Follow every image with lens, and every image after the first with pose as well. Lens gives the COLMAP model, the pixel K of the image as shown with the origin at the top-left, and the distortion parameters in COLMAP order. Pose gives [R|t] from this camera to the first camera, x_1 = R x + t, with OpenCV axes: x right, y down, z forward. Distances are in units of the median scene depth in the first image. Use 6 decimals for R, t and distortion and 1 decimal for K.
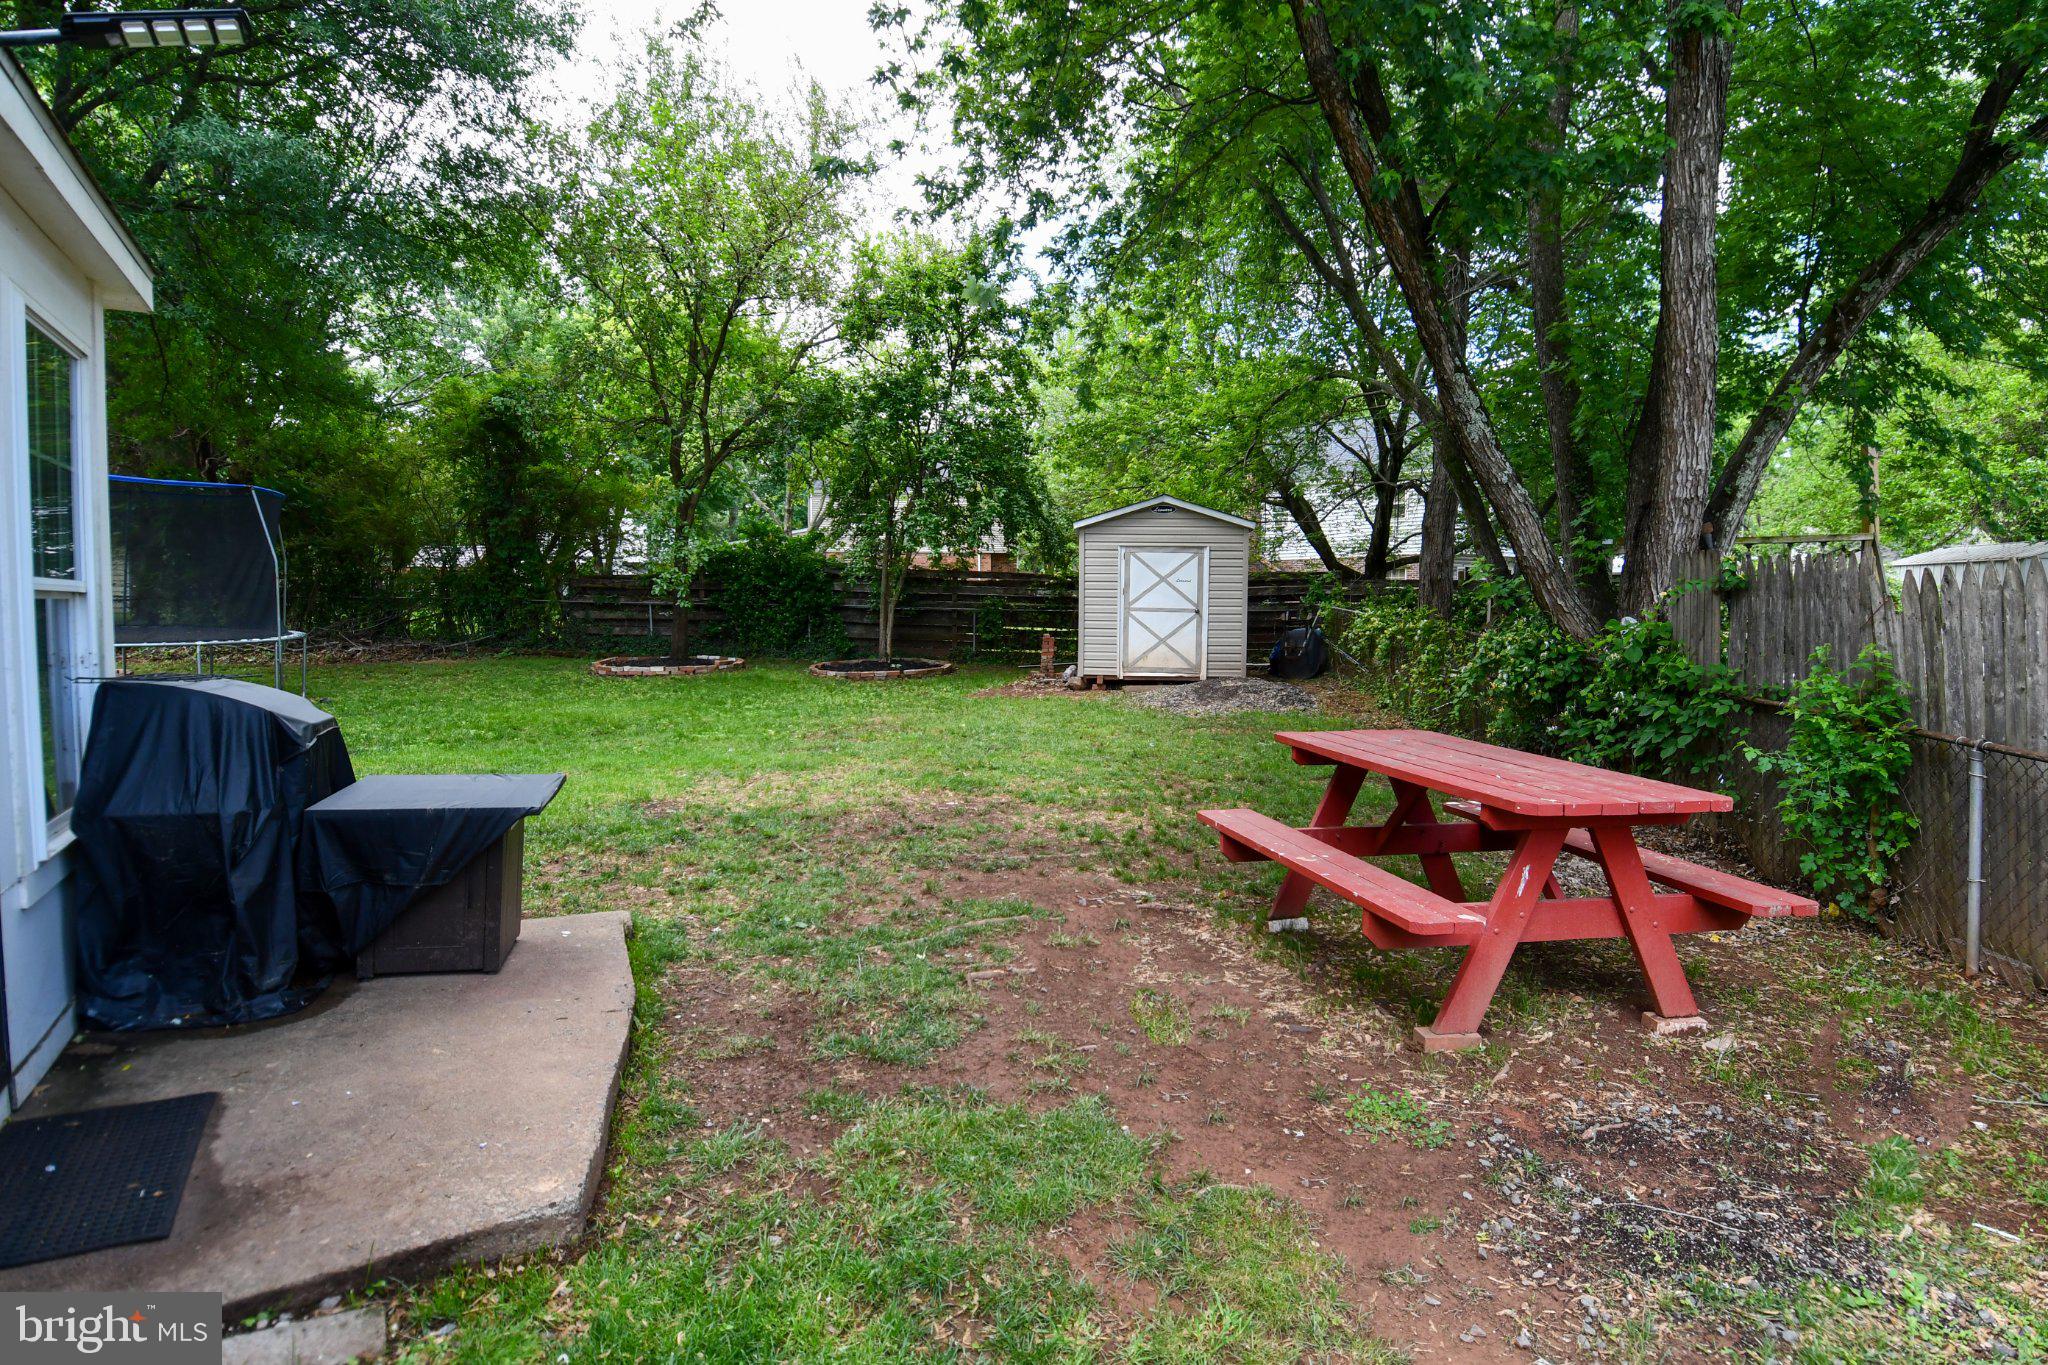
lens RADIAL K [[1071.3, 0, 1065.4], [0, 1071.3, 662.5], [0, 0, 1]] dist [0.062799, -0.063276]
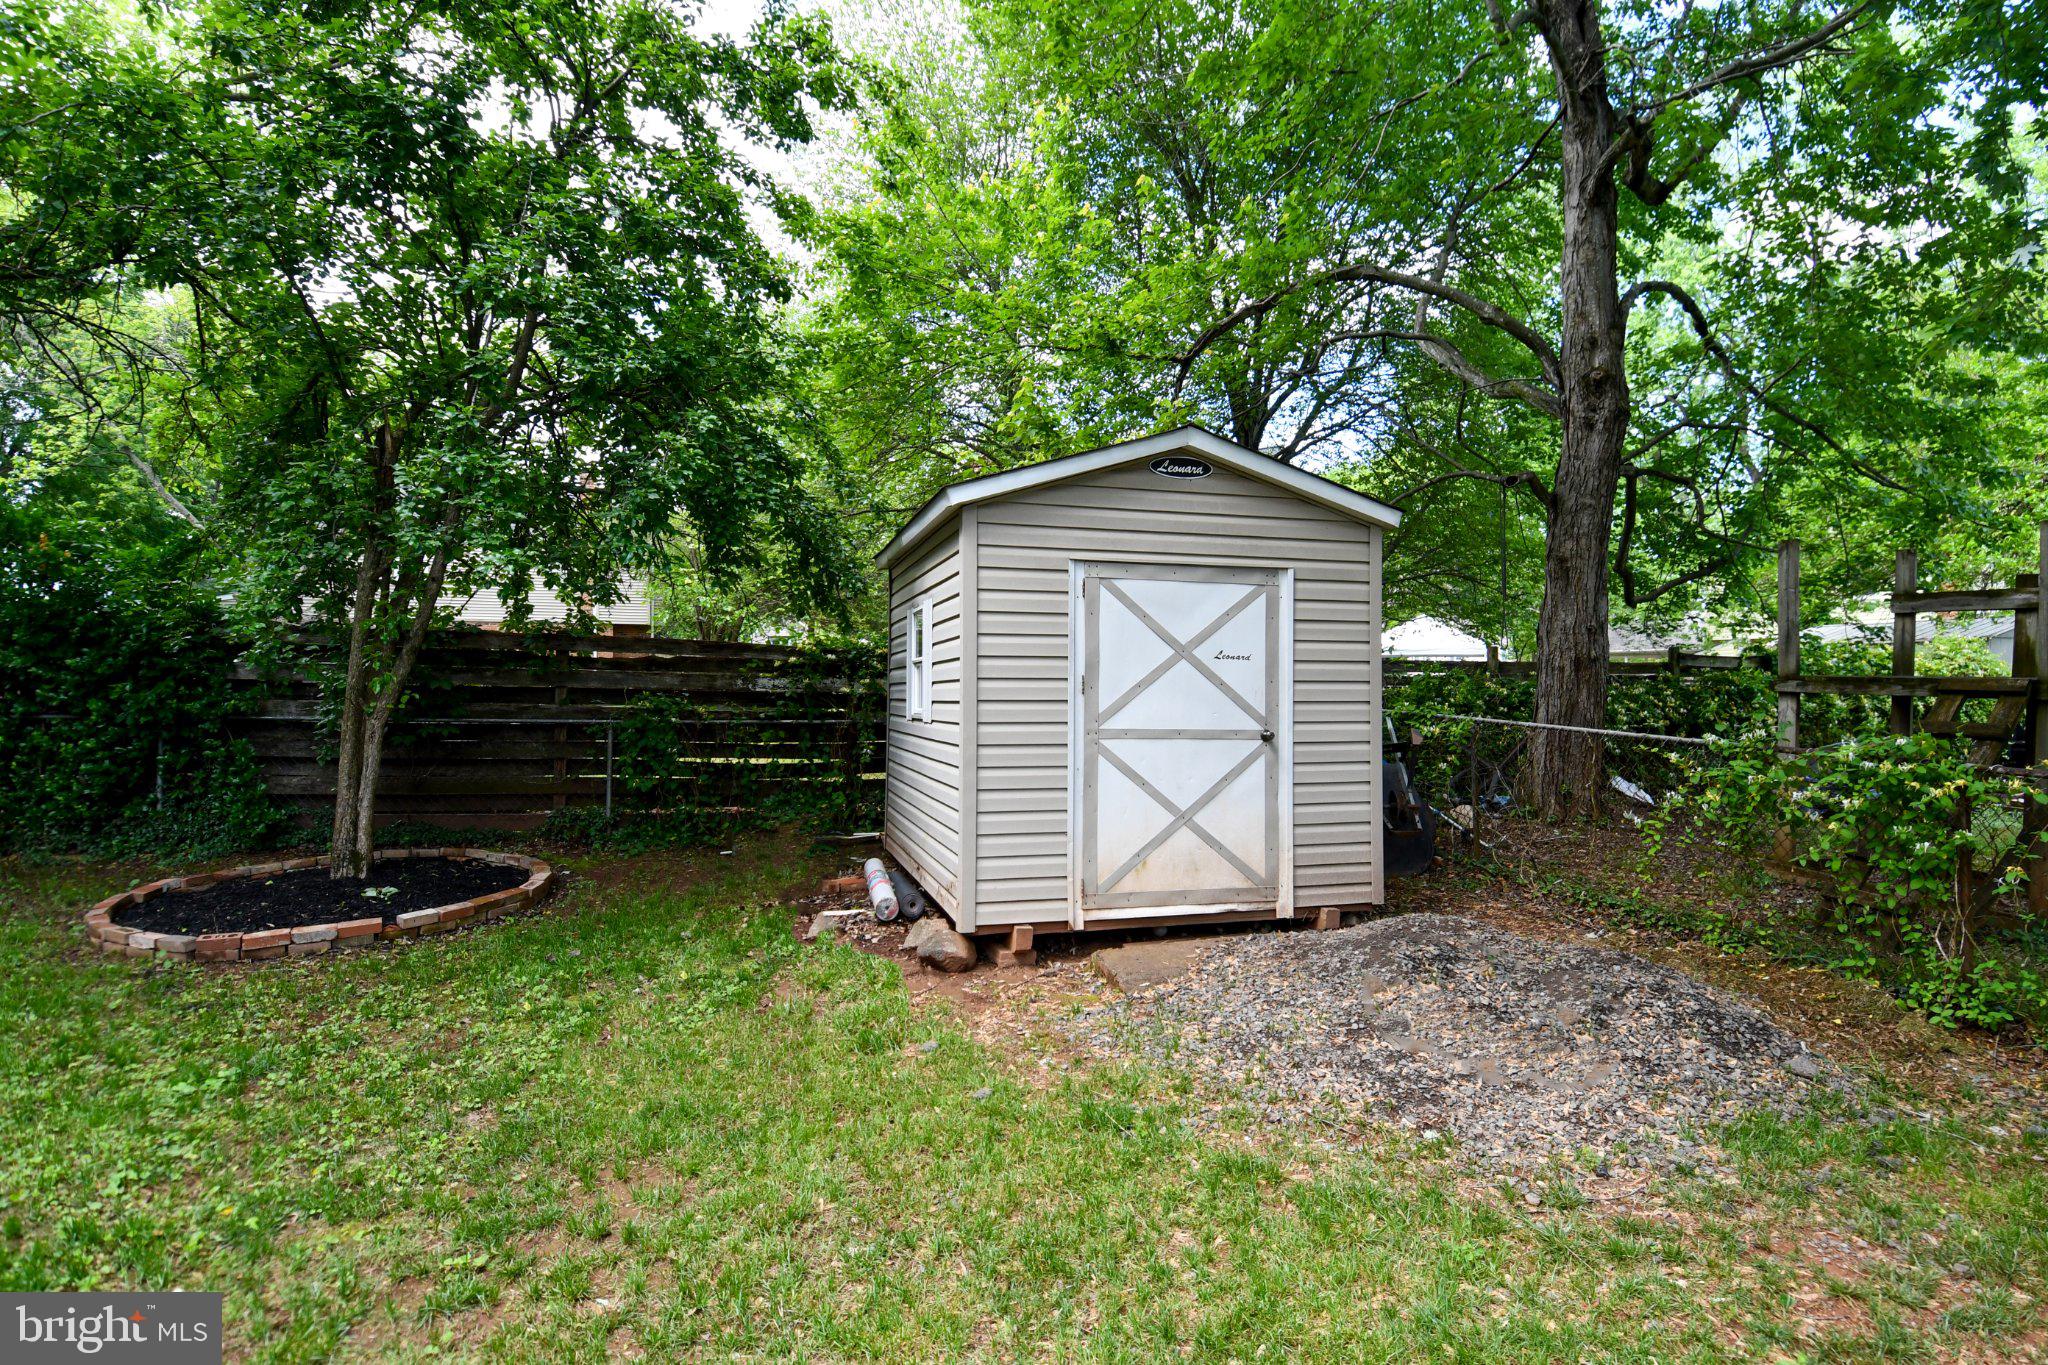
lens RADIAL K [[1071.3, 0, 1065.4], [0, 1071.3, 662.5], [0, 0, 1]] dist [0.062799, -0.063276]
pose [[0.943820, 0.002072, 0.330452, -0.059732], [0.023208, 0.997096, -0.072537, -0.040289], [-0.329643, 0.076130, 0.941031, 0.555766]]
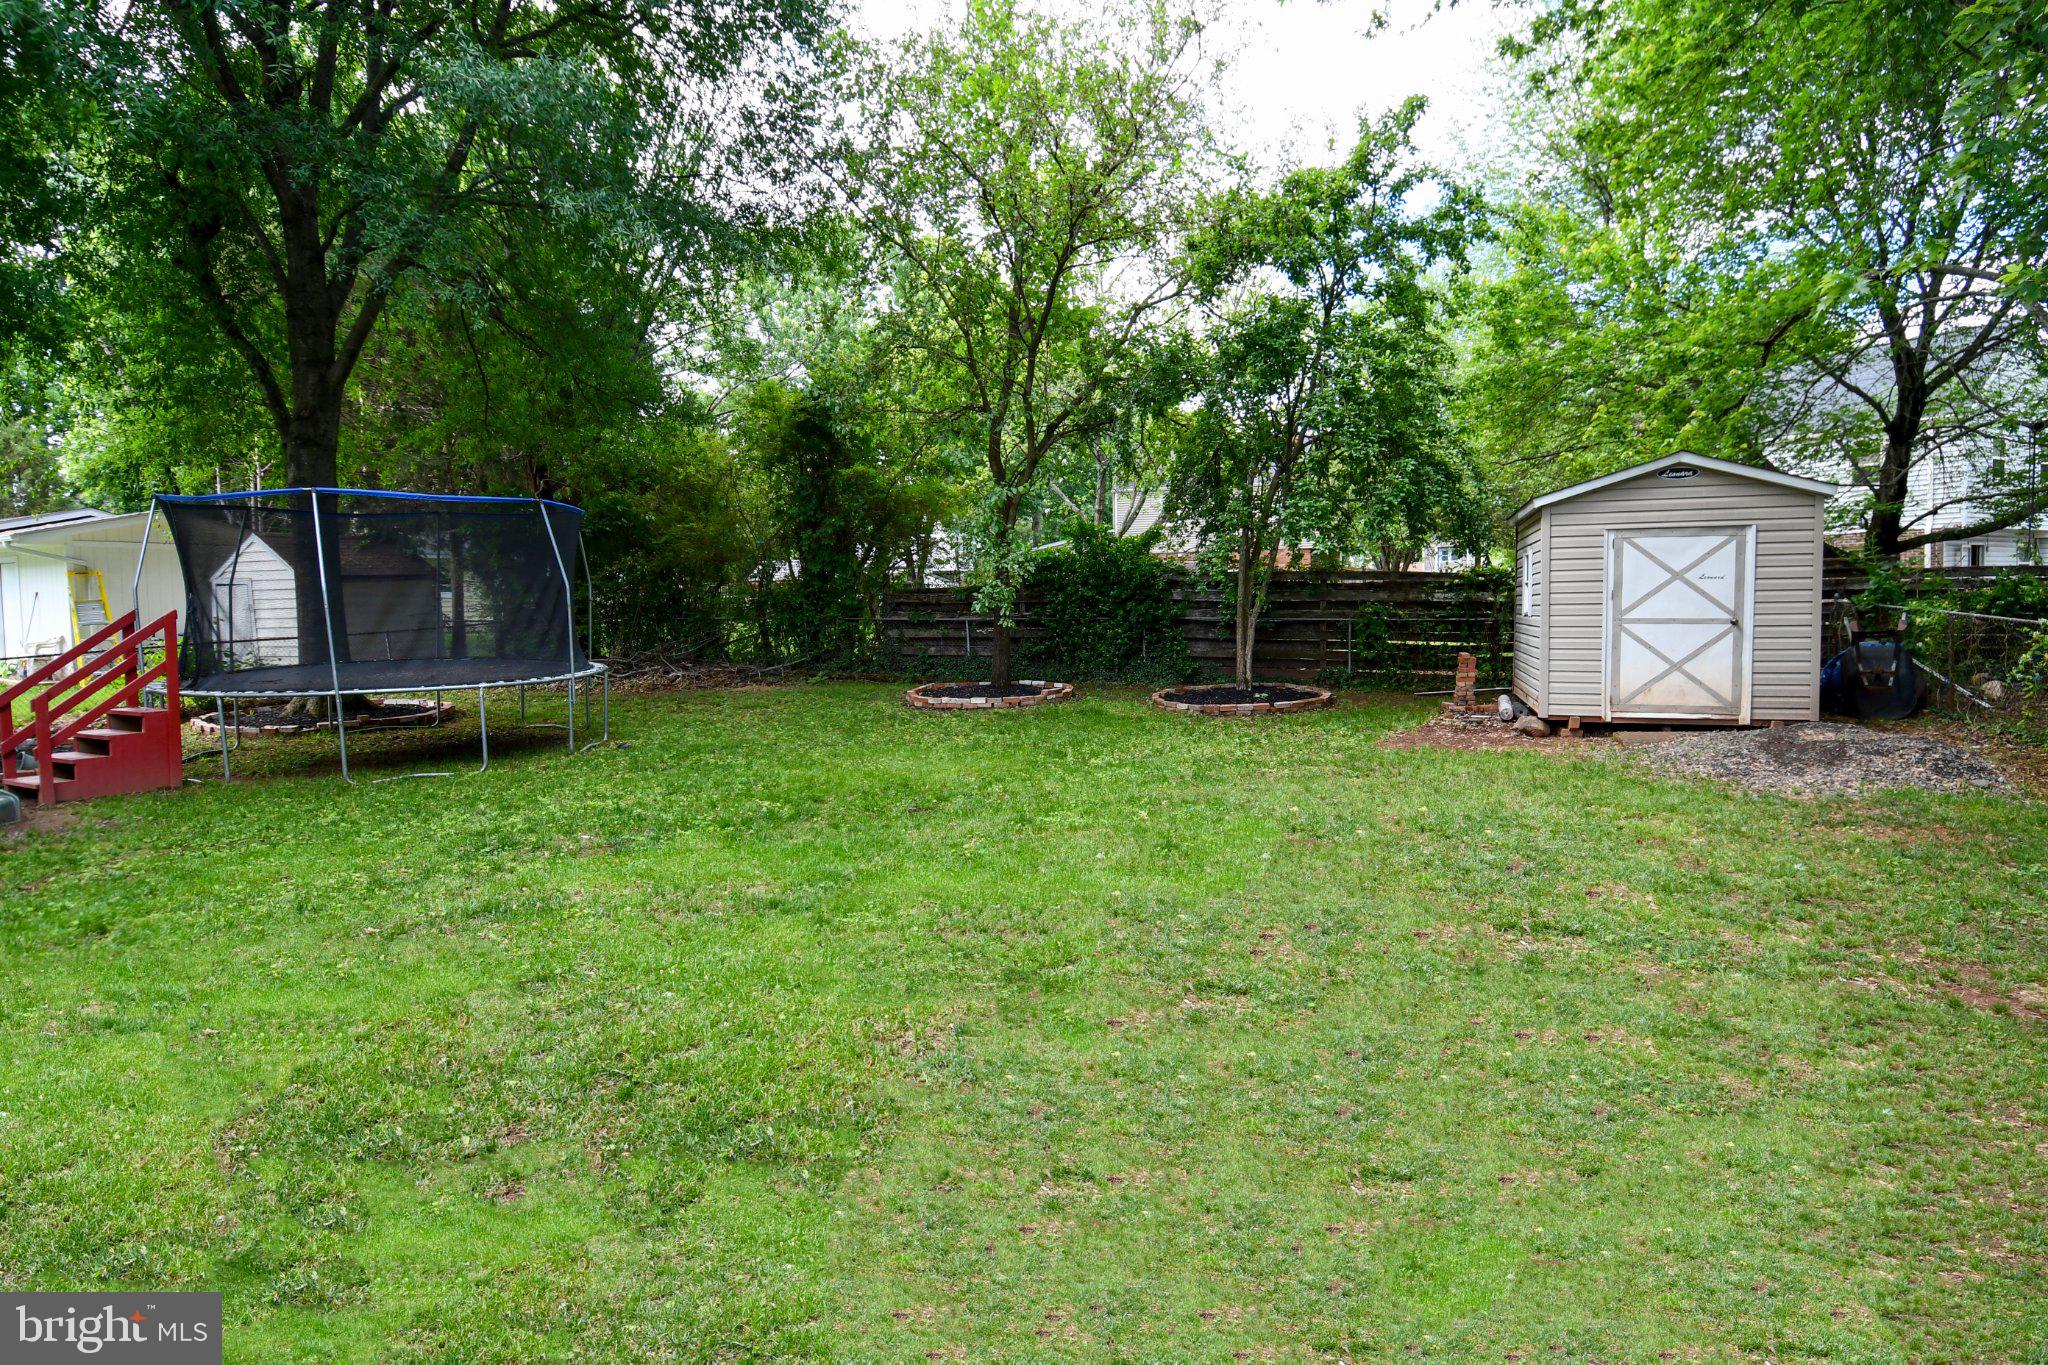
lens RADIAL K [[1071.3, 0, 1065.4], [0, 1071.3, 662.5], [0, 0, 1]] dist [0.062799, -0.063276]
pose [[0.965094, -0.006733, -0.261818, -0.086800], [0.007213, 0.999974, 0.000874, -0.021918], [0.261805, -0.002732, 0.965117, 0.196205]]
